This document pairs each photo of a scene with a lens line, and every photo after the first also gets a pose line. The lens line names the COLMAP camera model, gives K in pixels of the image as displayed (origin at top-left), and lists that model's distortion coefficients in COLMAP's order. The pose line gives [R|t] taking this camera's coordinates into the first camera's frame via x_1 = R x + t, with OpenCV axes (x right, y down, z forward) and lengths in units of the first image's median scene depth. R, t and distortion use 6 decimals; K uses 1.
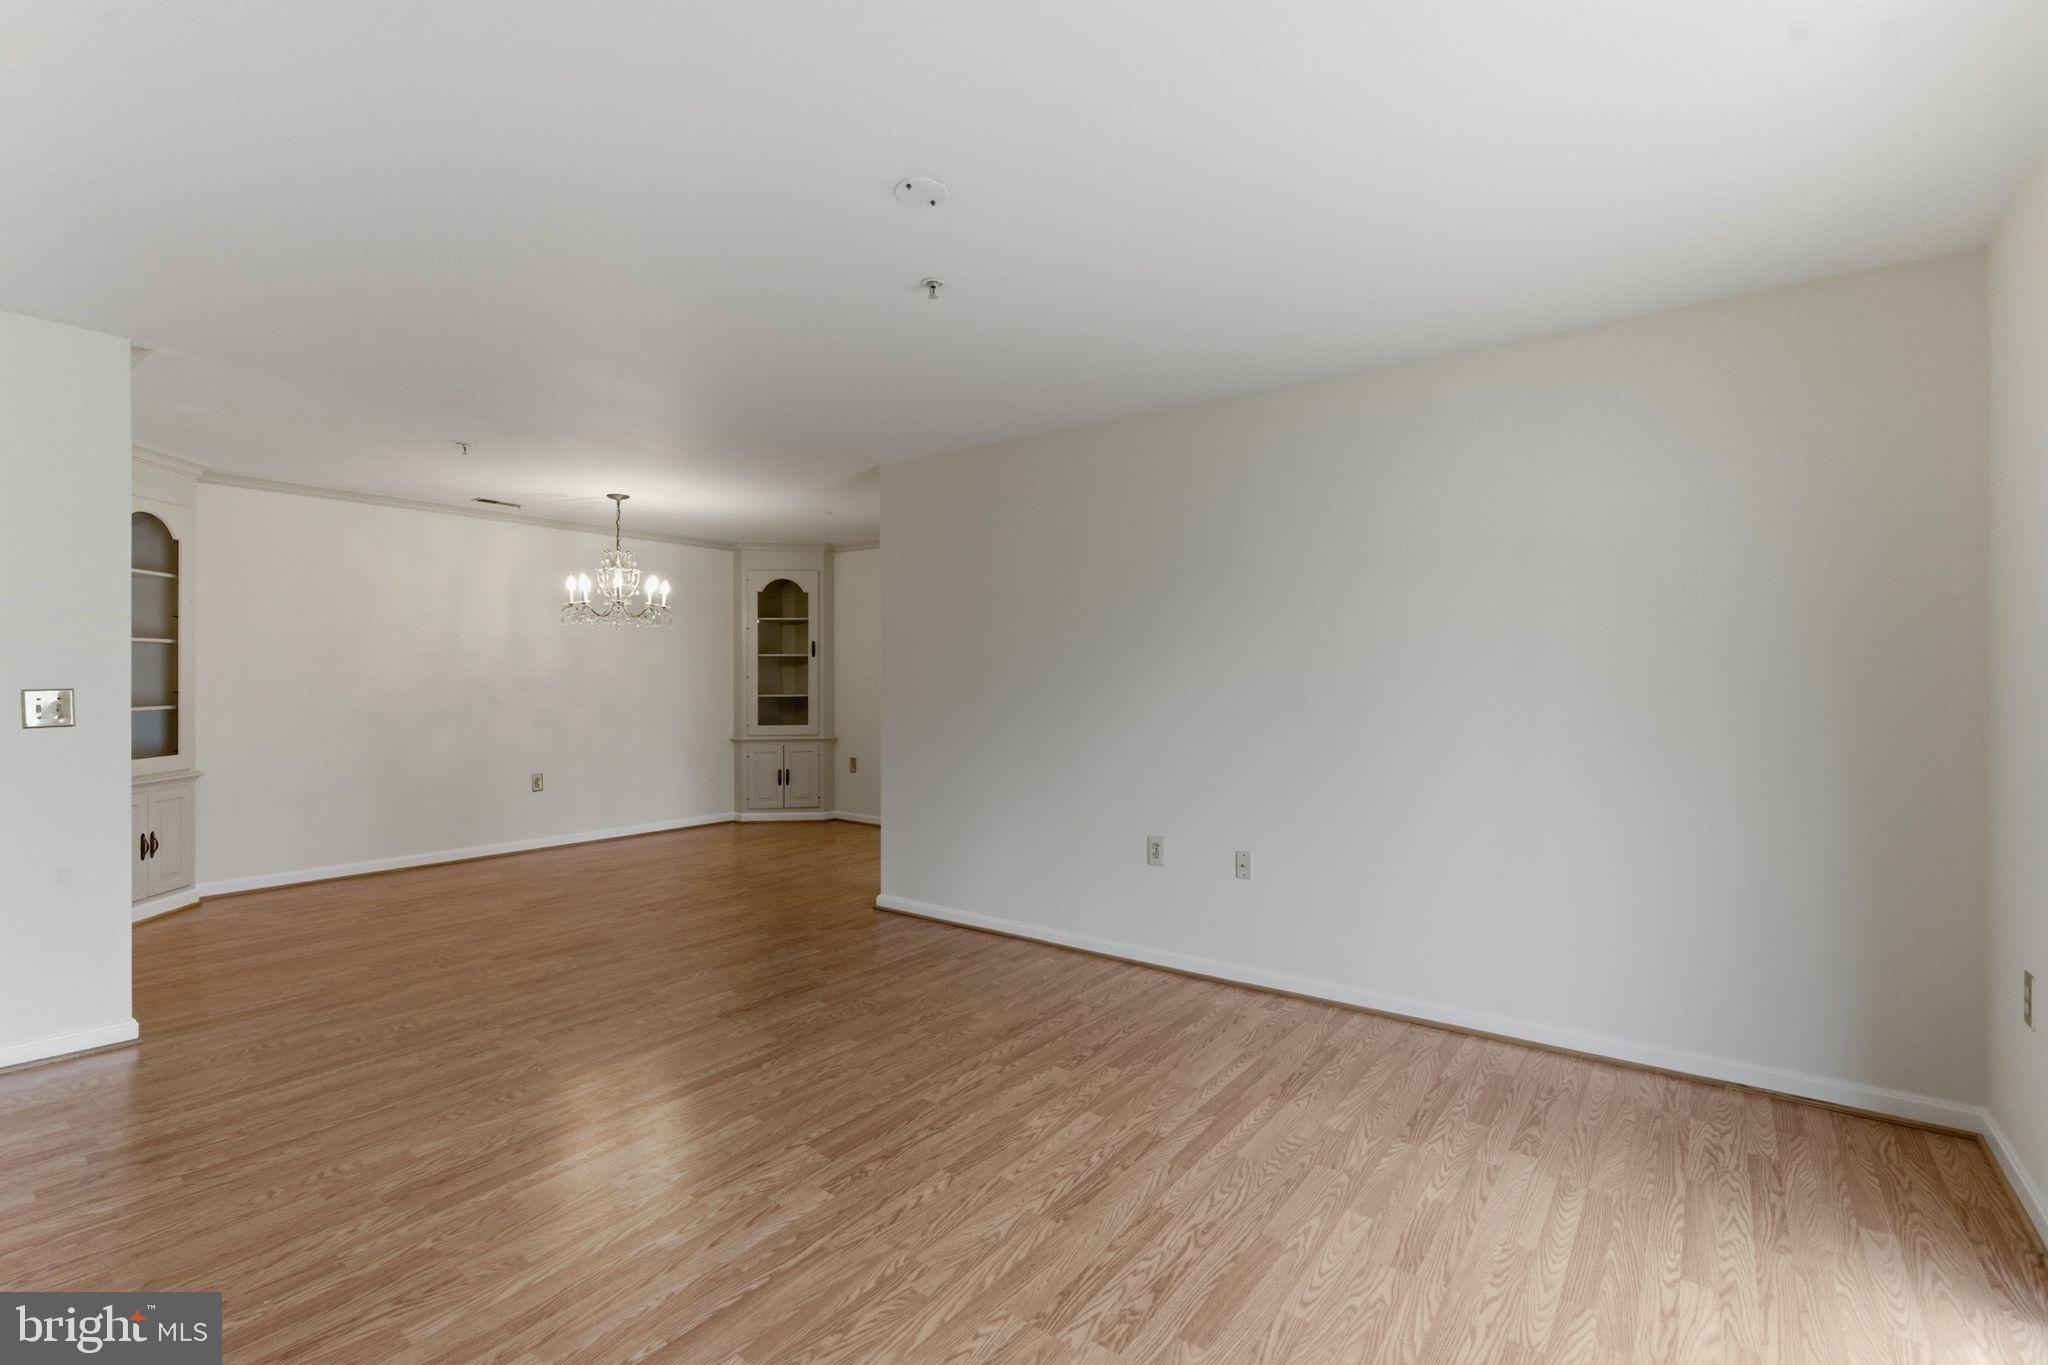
lens RADIAL K [[920.1, 0, 1019.4], [0, 920.1, 679.3], [0, 0, 1]] dist [-0.003104, 0.000414]
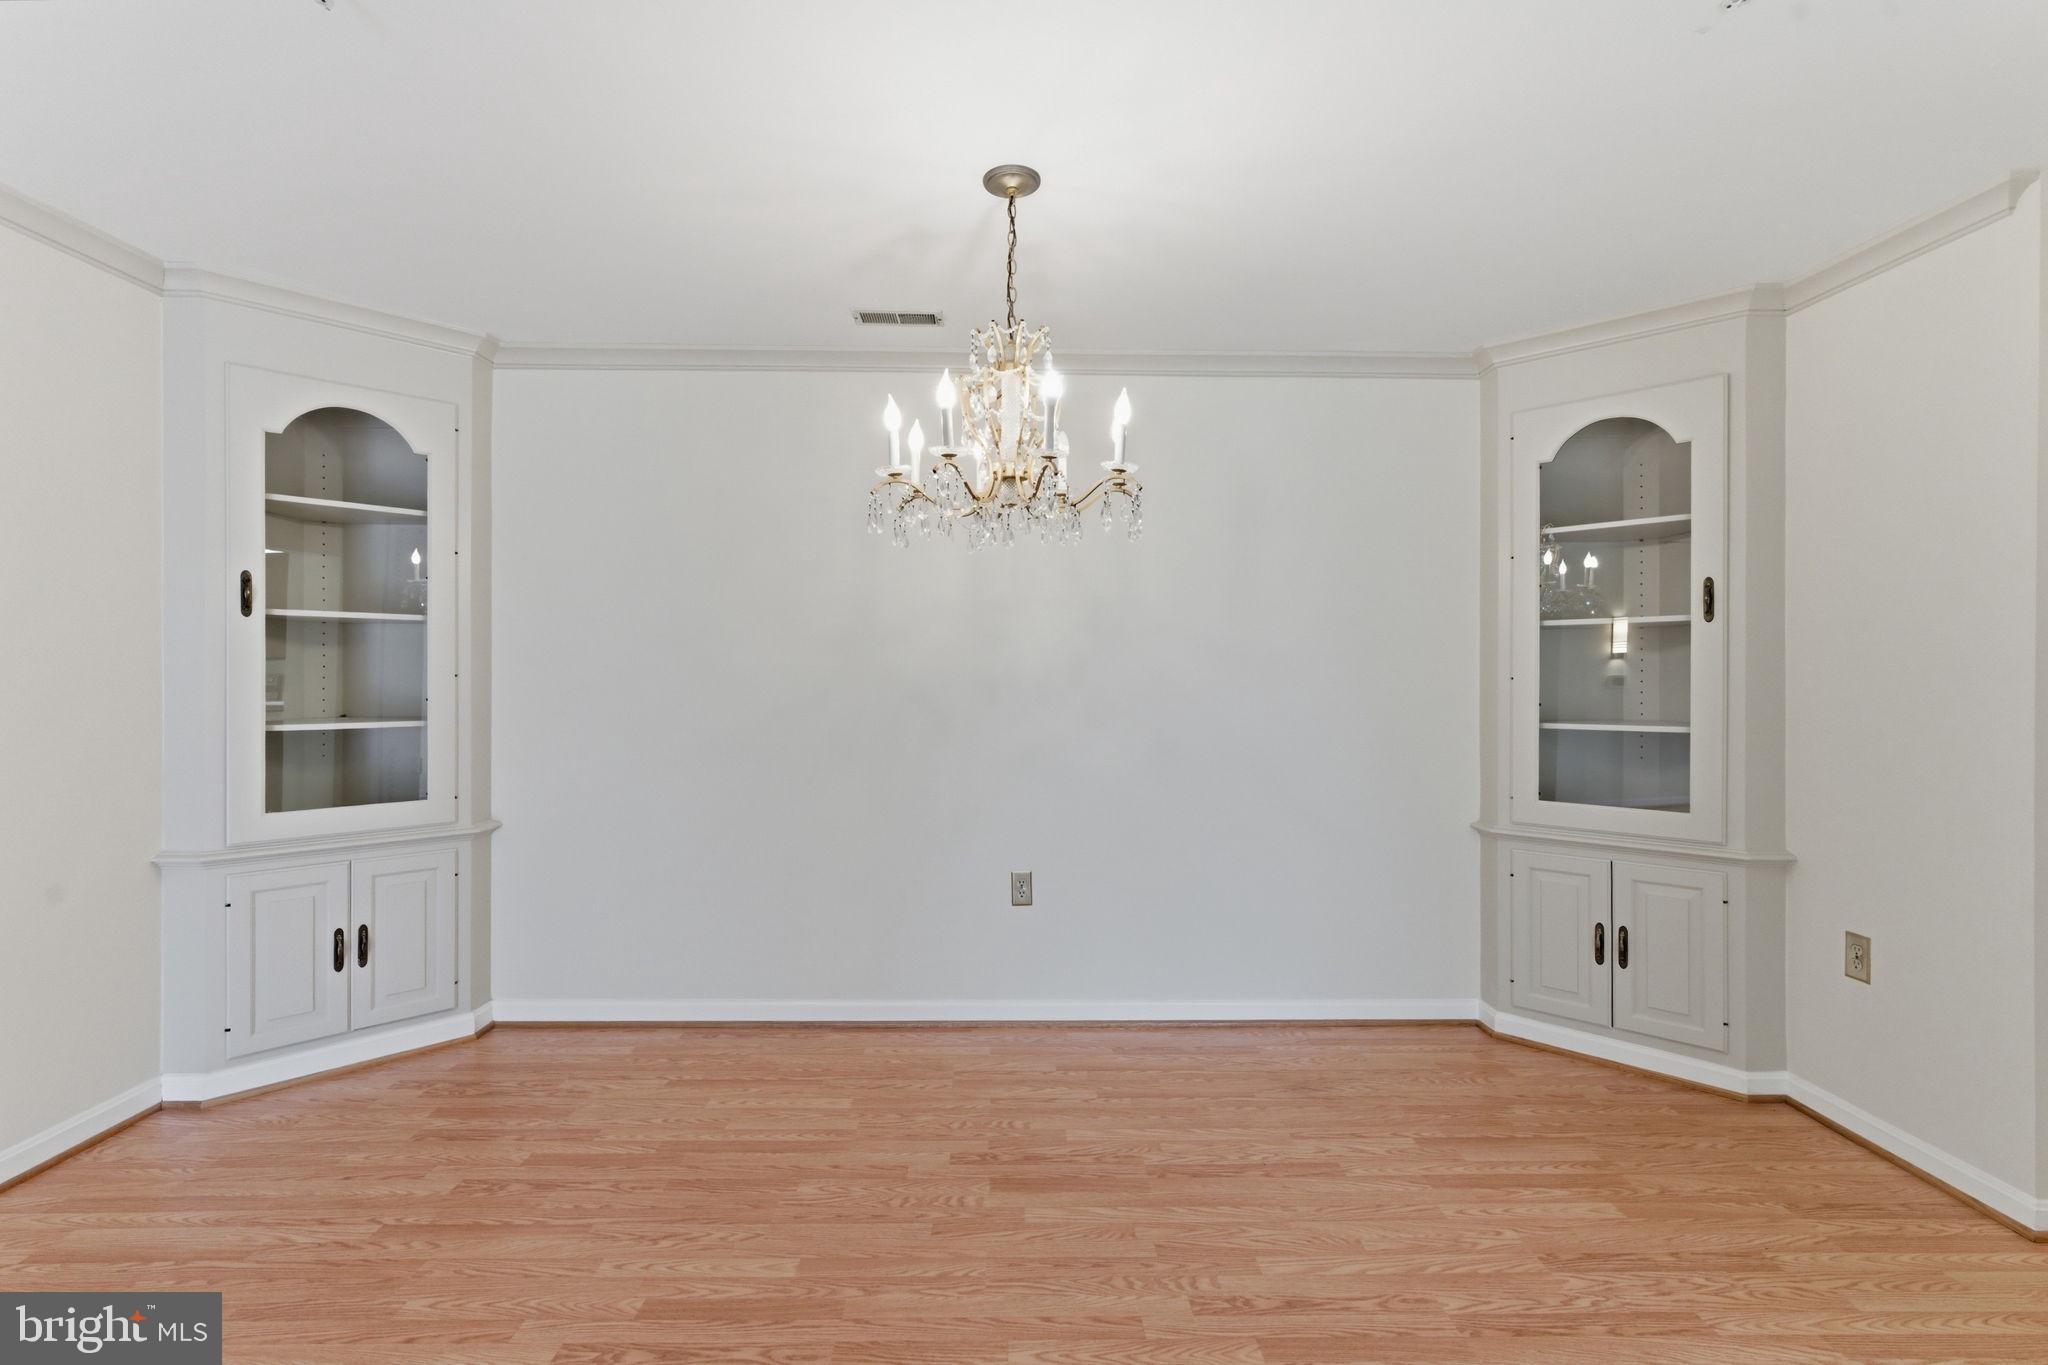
lens RADIAL K [[926.1, 0, 1014.0], [0, 926.1, 680.2], [0, 0, 1]] dist [0.000074, 0.000230]
pose [[0.614298, 0.007136, -0.789042, -0.236942], [-0.006765, 0.999970, 0.003776, -0.003971], [0.789045, 0.003018, 0.614328, 1.258365]]
